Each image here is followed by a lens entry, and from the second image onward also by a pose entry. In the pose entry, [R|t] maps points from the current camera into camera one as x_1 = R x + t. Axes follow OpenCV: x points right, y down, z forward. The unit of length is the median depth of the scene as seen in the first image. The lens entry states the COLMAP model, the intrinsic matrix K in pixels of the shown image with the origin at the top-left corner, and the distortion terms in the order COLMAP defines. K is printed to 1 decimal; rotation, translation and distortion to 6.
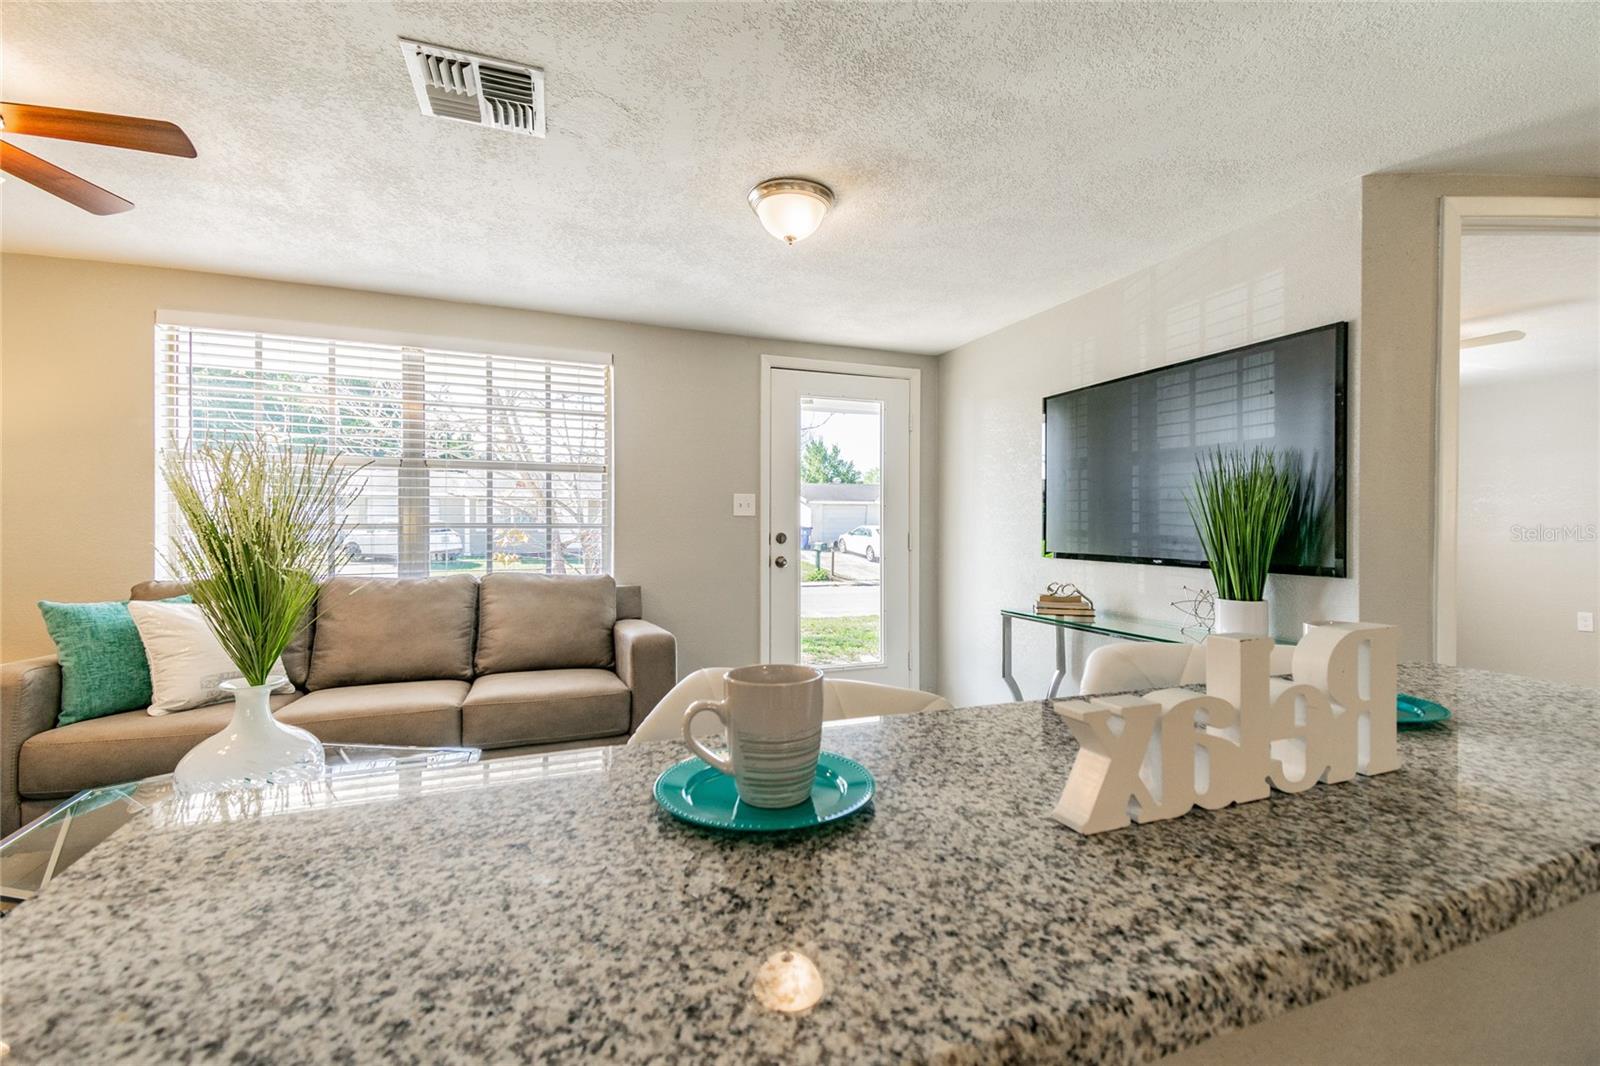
lens RADIAL K [[703.4, 0, 811.0], [0, 703.4, 537.1], [0, 0, 1]] dist [0.052219, -0.022954]
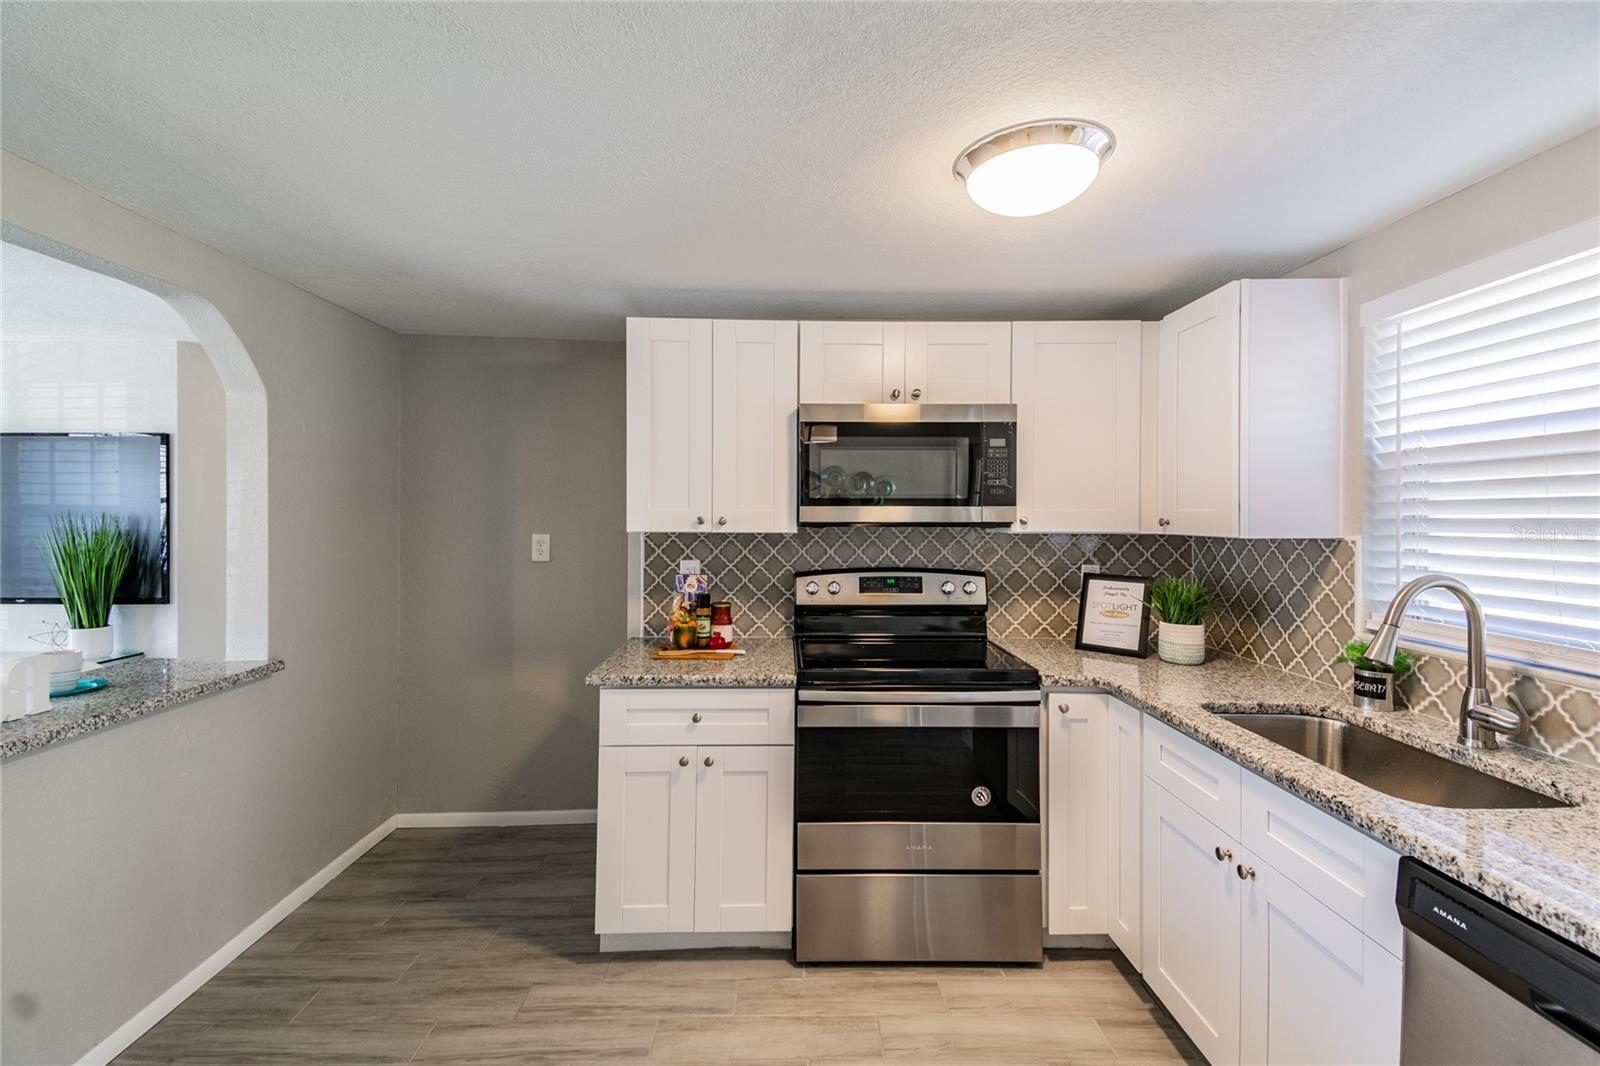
lens RADIAL K [[703.4, 0, 789.3], [0, 703.4, 515.3], [0, 0, 1]] dist [0.052219, -0.022954]
pose [[0.383741, -0.002882, 0.923436, -0.123391], [0.016902, 0.999850, -0.003903, -0.078210], [-0.923286, 0.017106, 0.383732, -0.616994]]
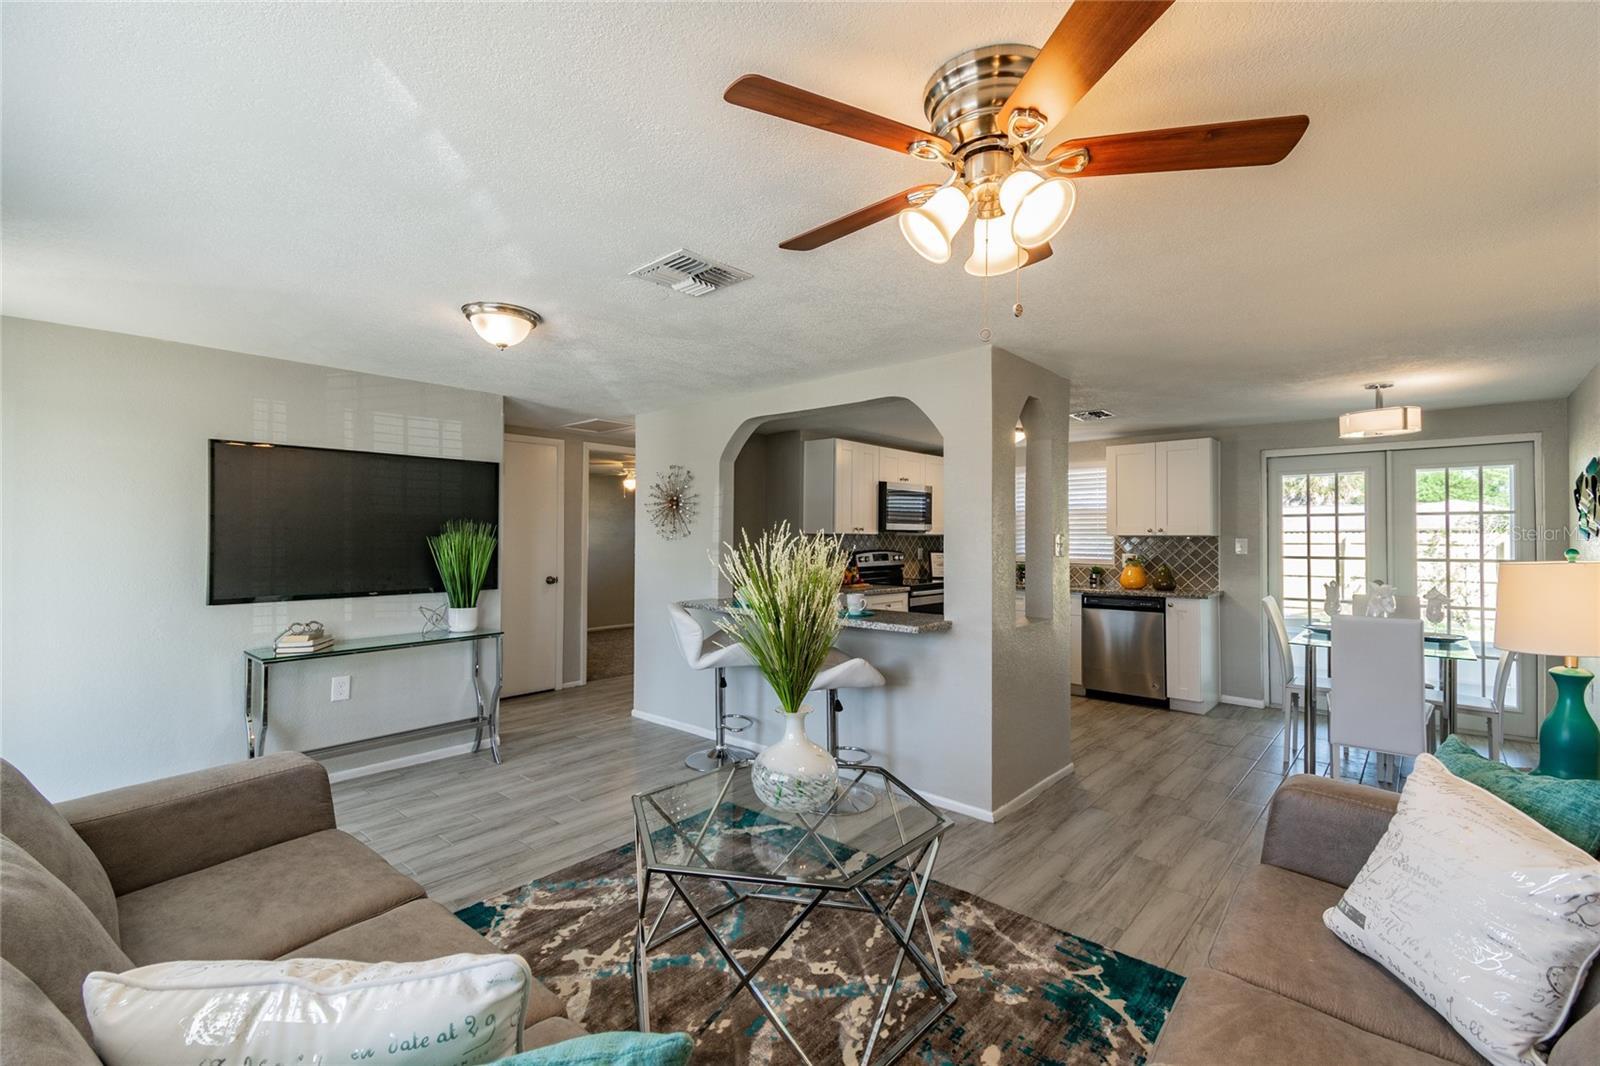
lens RADIAL K [[703.4, 0, 797.1], [0, 703.4, 527.7], [0, 0, 1]] dist [0.052219, -0.022954]
pose [[-0.436177, 0.004992, 0.899847, -1.119951], [0.012457, 0.999922, 0.000491, -0.083186], [-0.899774, 0.011423, -0.436206, 0.905669]]
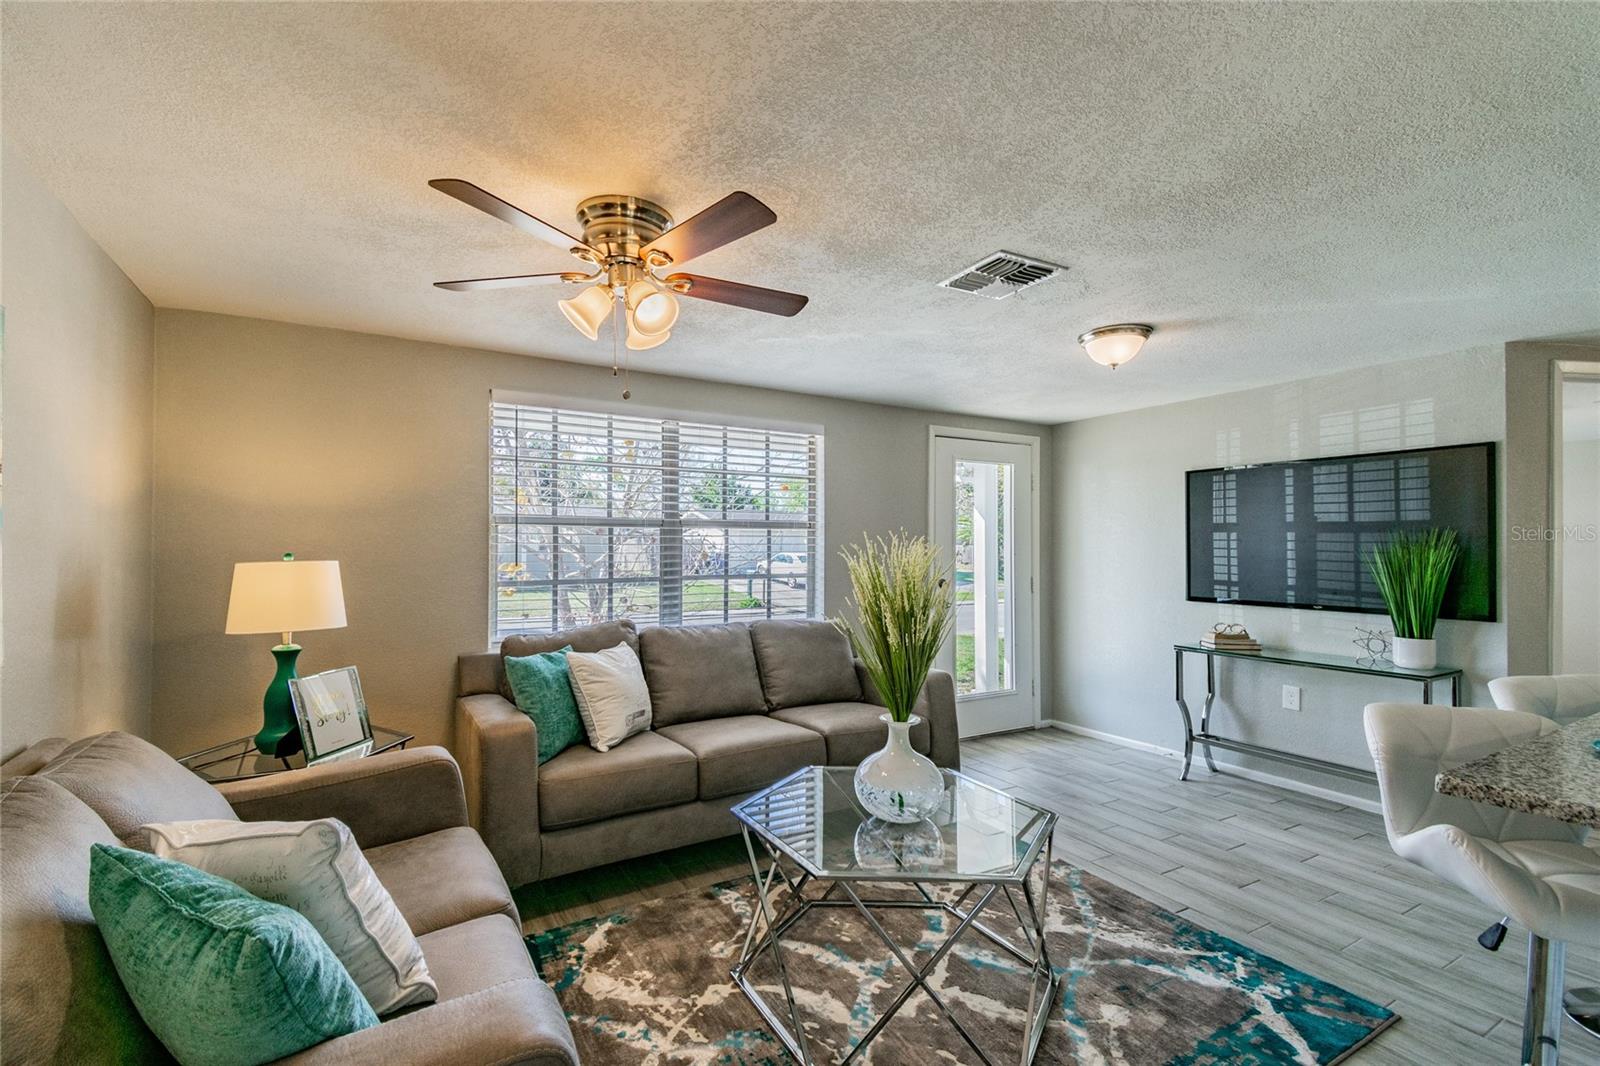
lens RADIAL K [[703.4, 0, 807.8], [0, 703.4, 548.1], [0, 0, 1]] dist [0.052219, -0.022954]
pose [[0.989175, -0.000649, 0.146737, -0.624370], [0.003521, 0.999807, -0.019318, -0.051215], [-0.146697, 0.019626, 0.988987, -0.157921]]
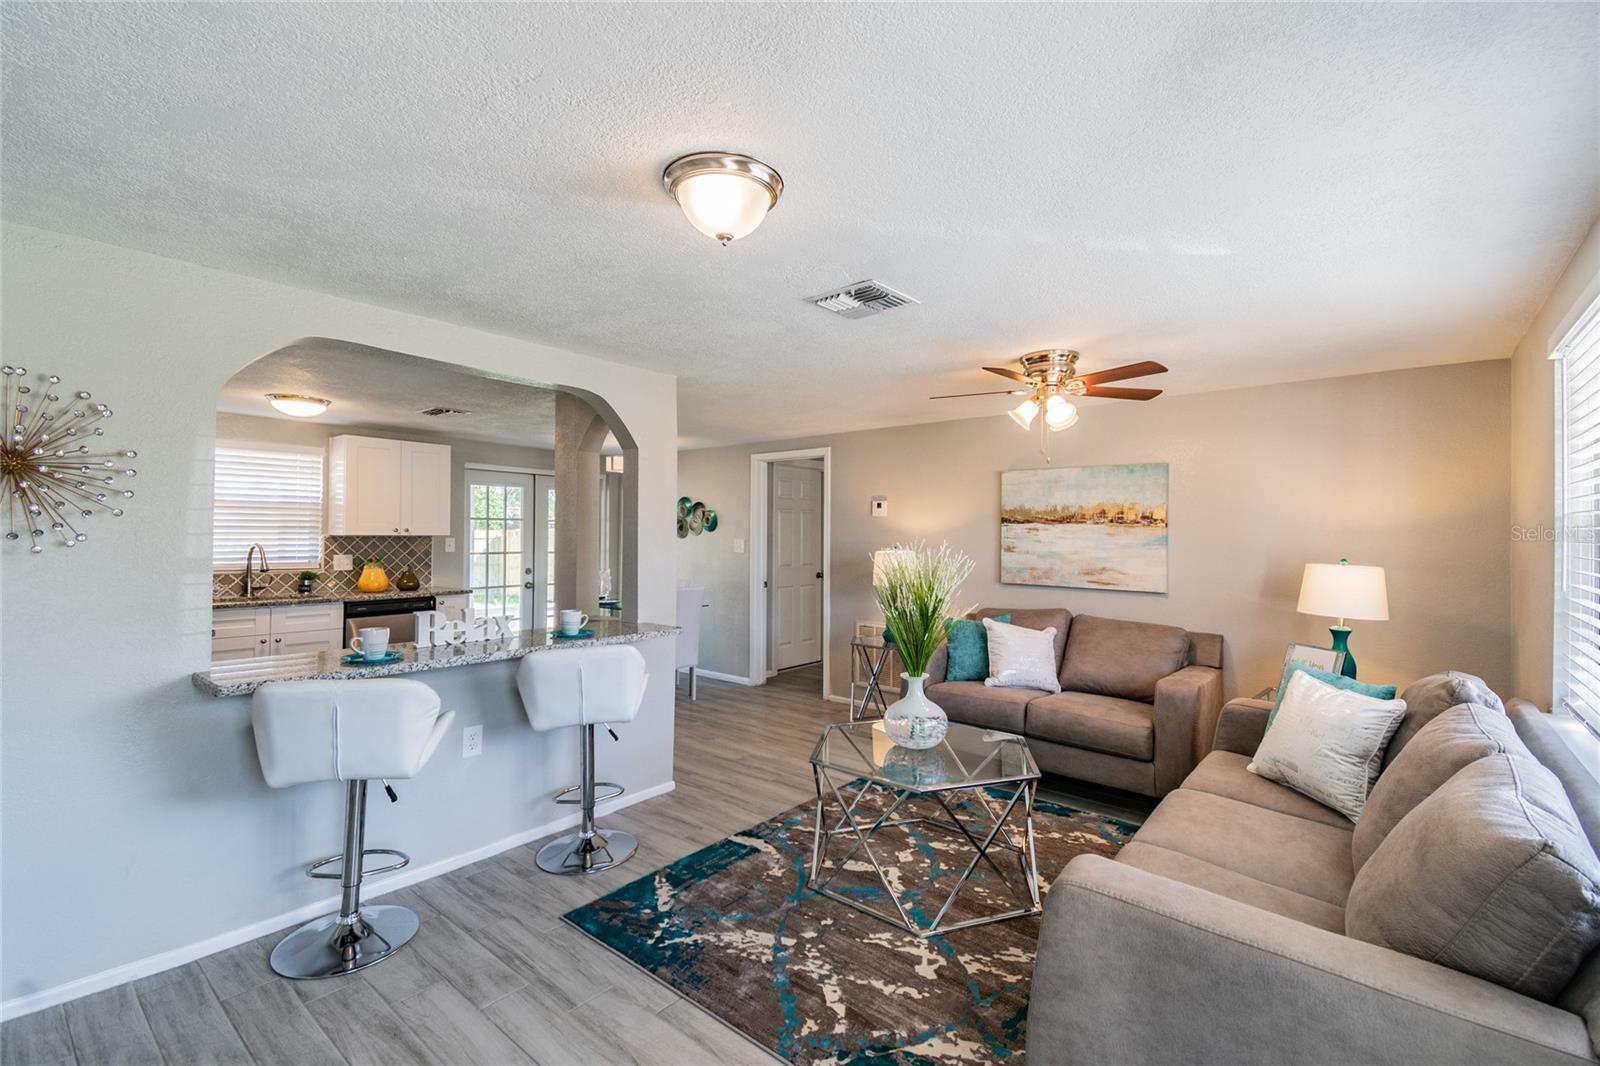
lens RADIAL K [[703.4, 0, 808.6], [0, 703.4, 526.9], [0, 0, 1]] dist [0.052219, -0.022954]
pose [[-0.889785, -0.016594, -0.456079, 0.194866], [-0.020690, 0.999778, 0.003989, -0.103182], [0.455912, 0.012986, -0.889930, 1.424903]]
